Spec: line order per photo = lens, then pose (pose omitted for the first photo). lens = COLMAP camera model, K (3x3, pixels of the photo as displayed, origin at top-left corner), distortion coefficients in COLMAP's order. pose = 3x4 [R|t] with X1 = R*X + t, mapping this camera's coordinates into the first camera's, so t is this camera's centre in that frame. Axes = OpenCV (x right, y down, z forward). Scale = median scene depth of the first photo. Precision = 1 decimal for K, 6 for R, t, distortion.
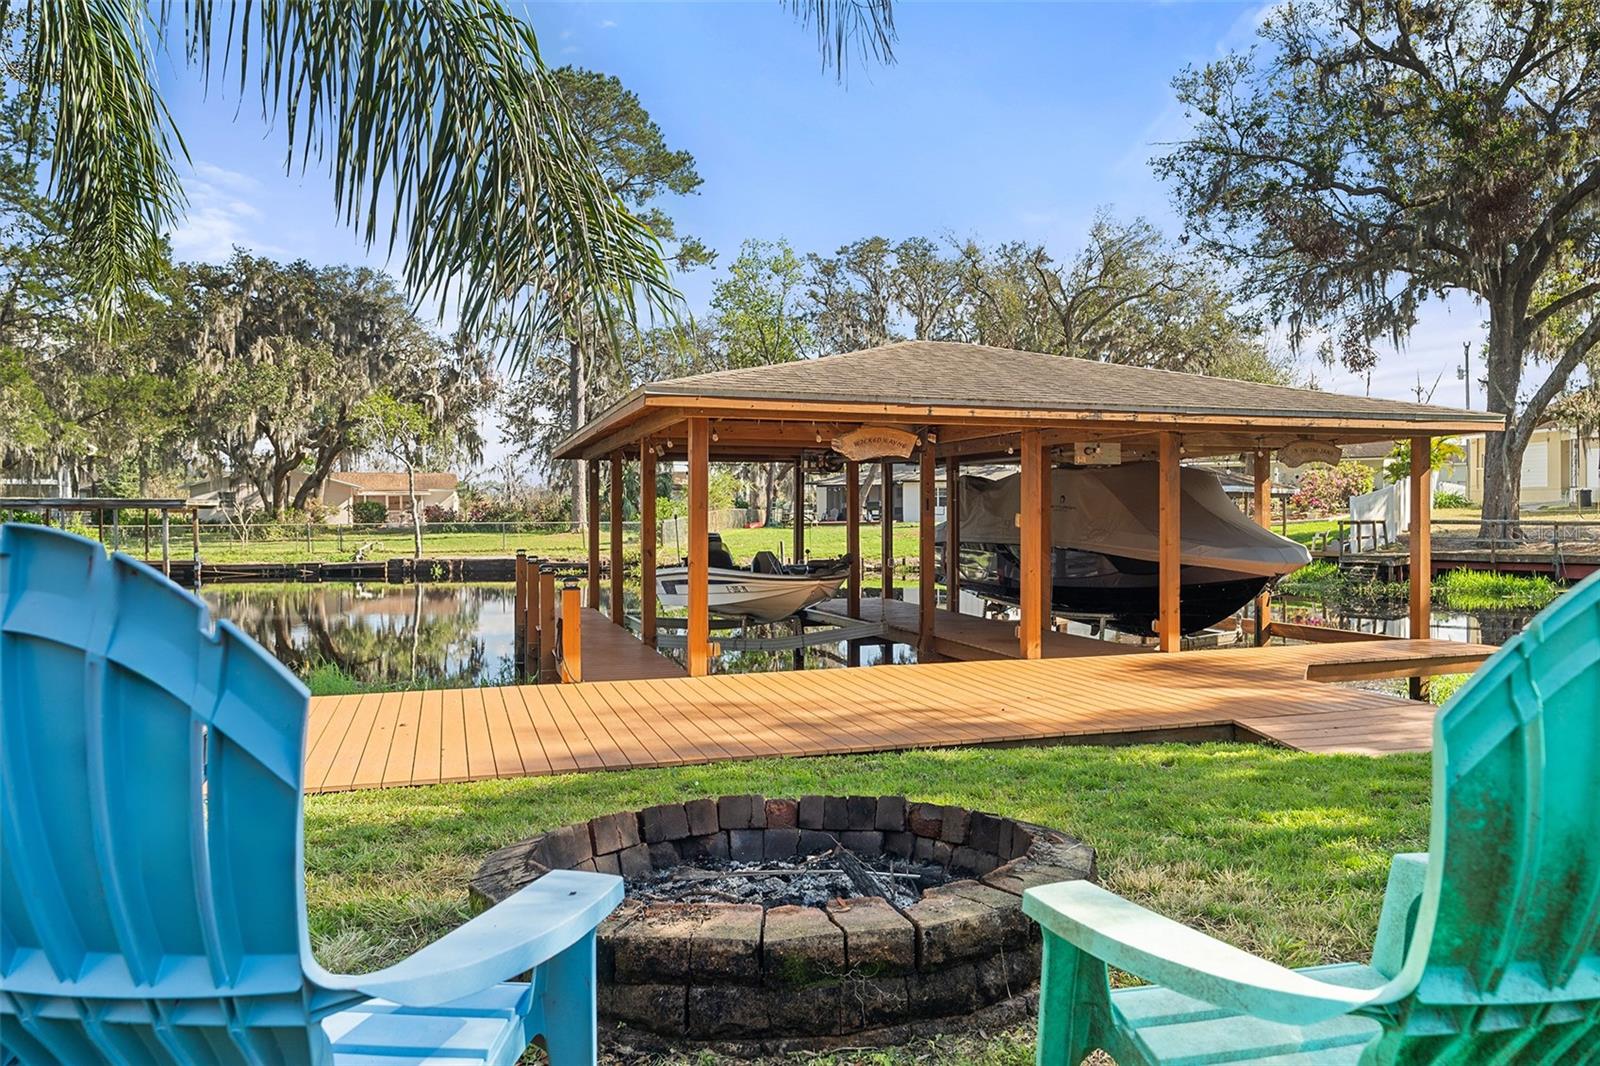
lens RADIAL K [[1067.9, 0, 803.4], [0, 1067.9, 511.6], [0, 0, 1]] dist [-0.002535, -0.001886]
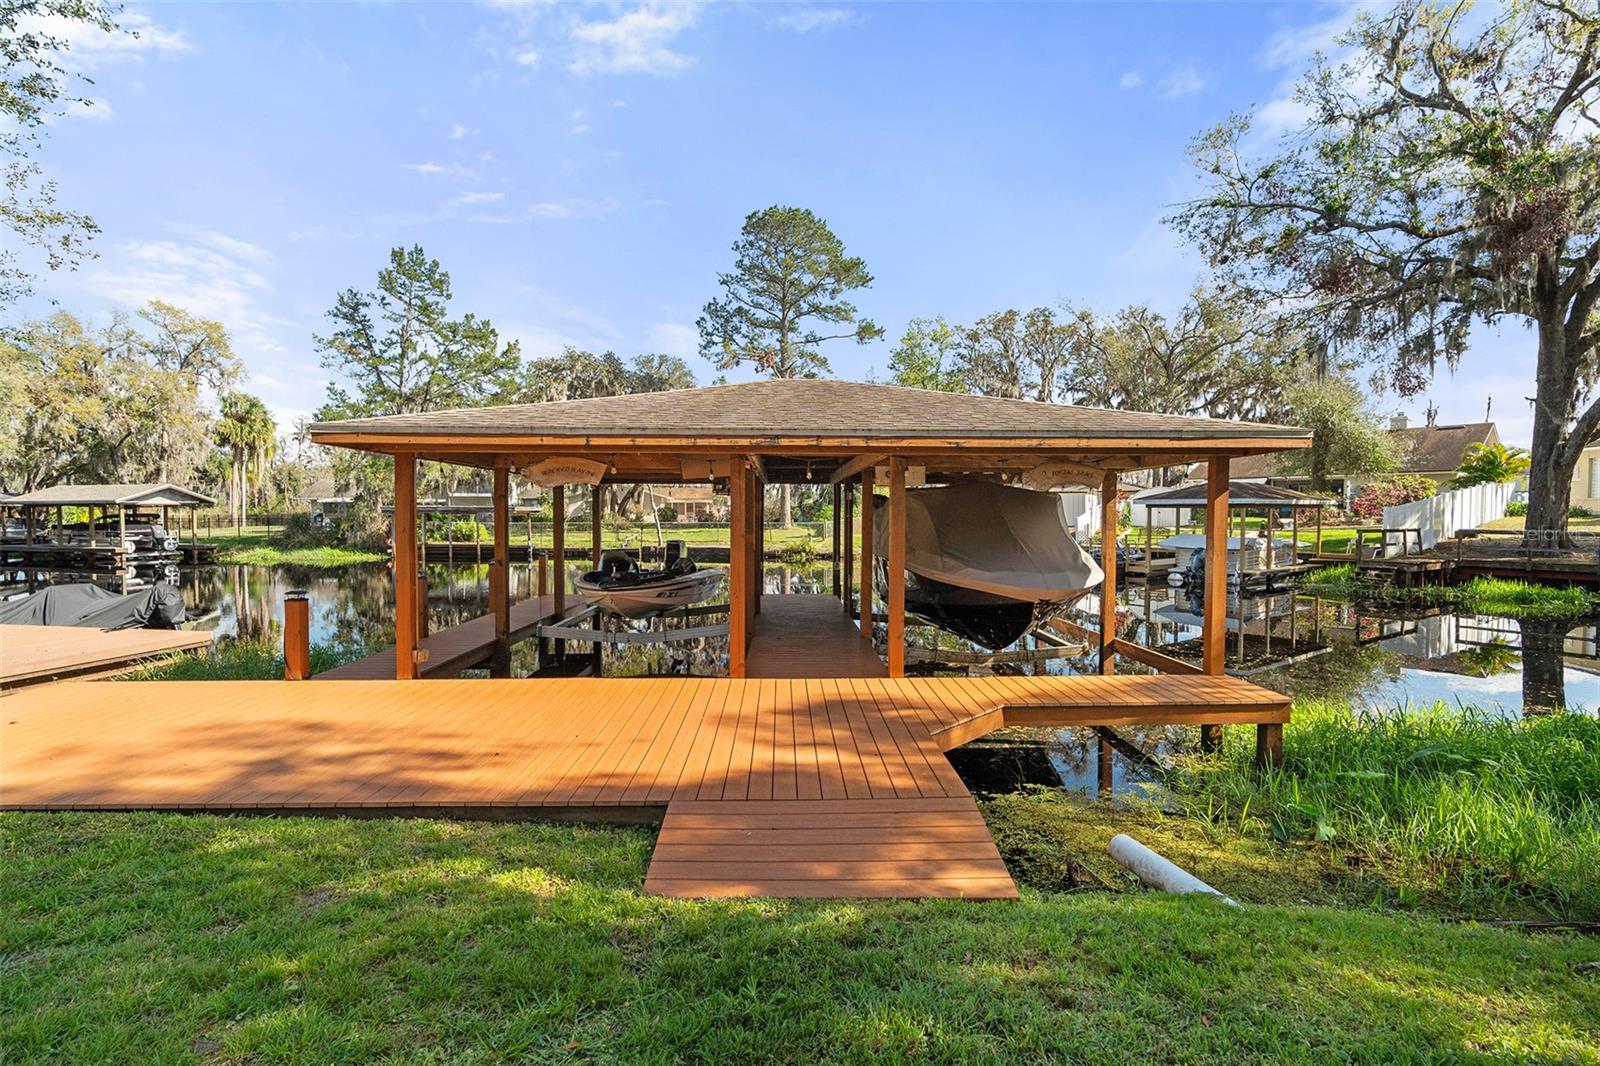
lens RADIAL K [[719.9, 0, 800.0], [0, 719.9, 533.0], [0, 0, 1]] dist [-0.014943, 0.003966]
pose [[0.958137, 0.012496, -0.286037, 0.117720], [-0.004132, 0.999547, 0.029825, -0.005925], [0.286280, -0.027394, 0.957754, 0.087373]]
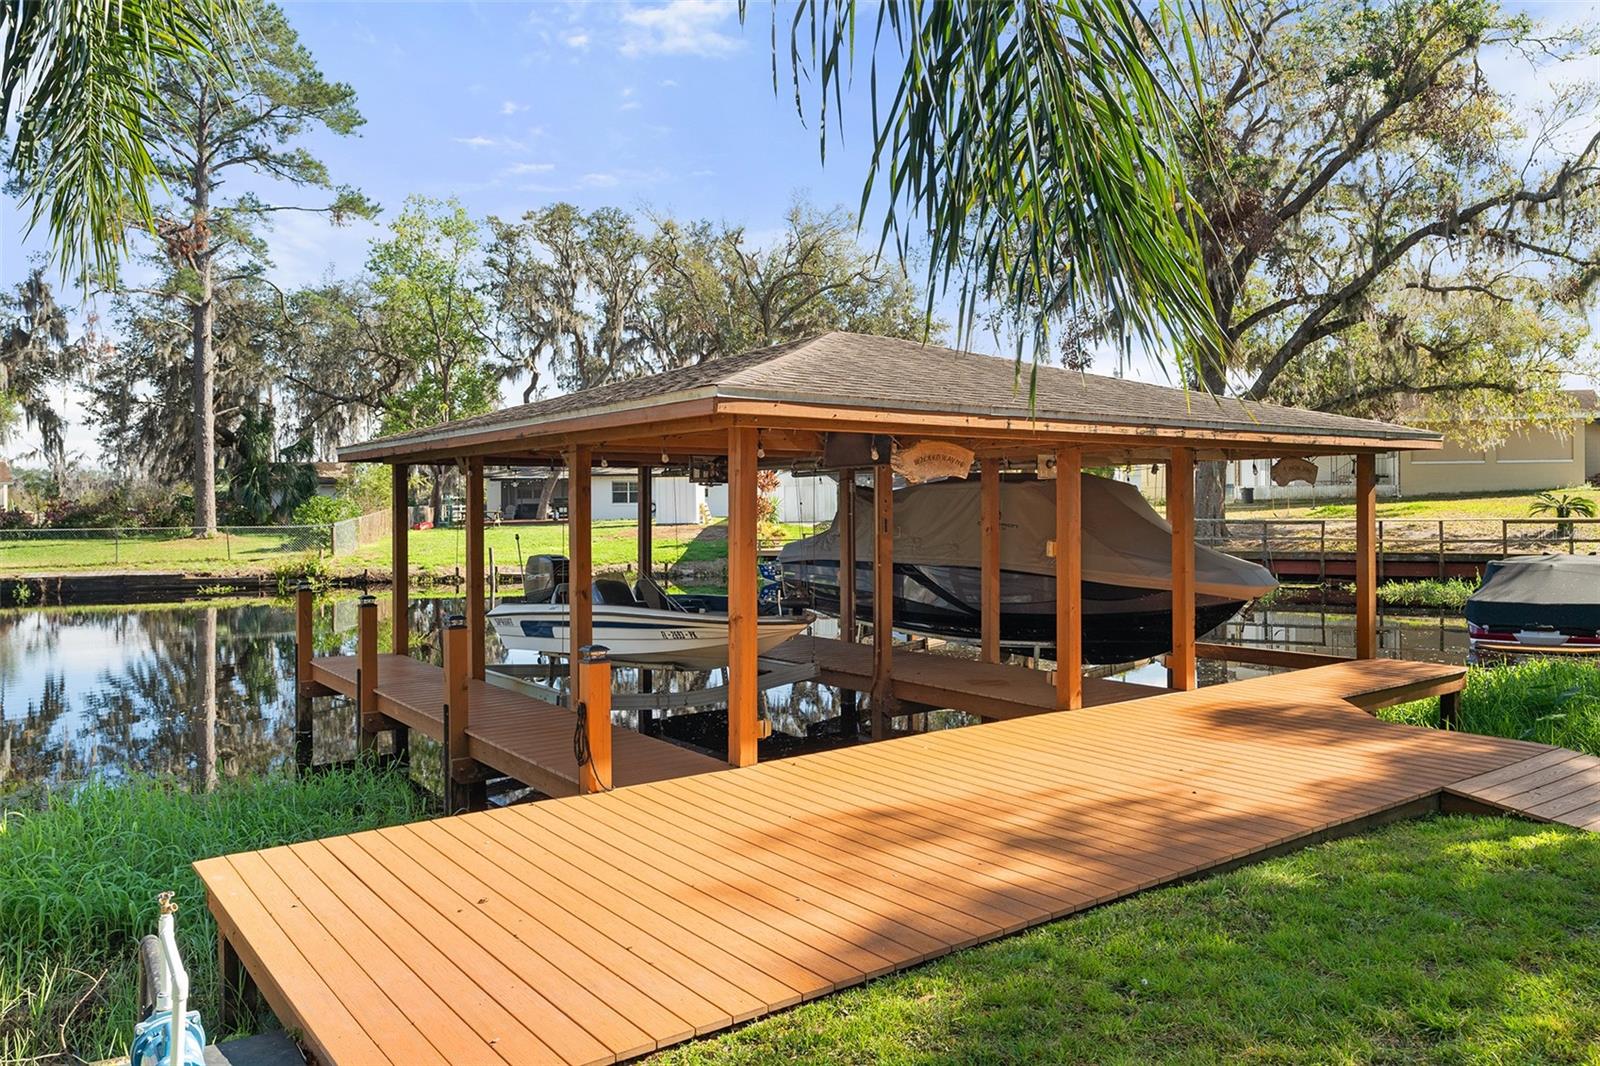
lens RADIAL K [[1133.5, 0, 801.0], [0, 1133.5, 494.9], [0, 0, 1]] dist [-0.000382, -0.001782]
pose [[0.948186, -0.001398, 0.317714, -0.070671], [0.003502, 0.999976, -0.006051, -0.007874], [-0.317697, 0.006851, 0.948167, 0.050266]]
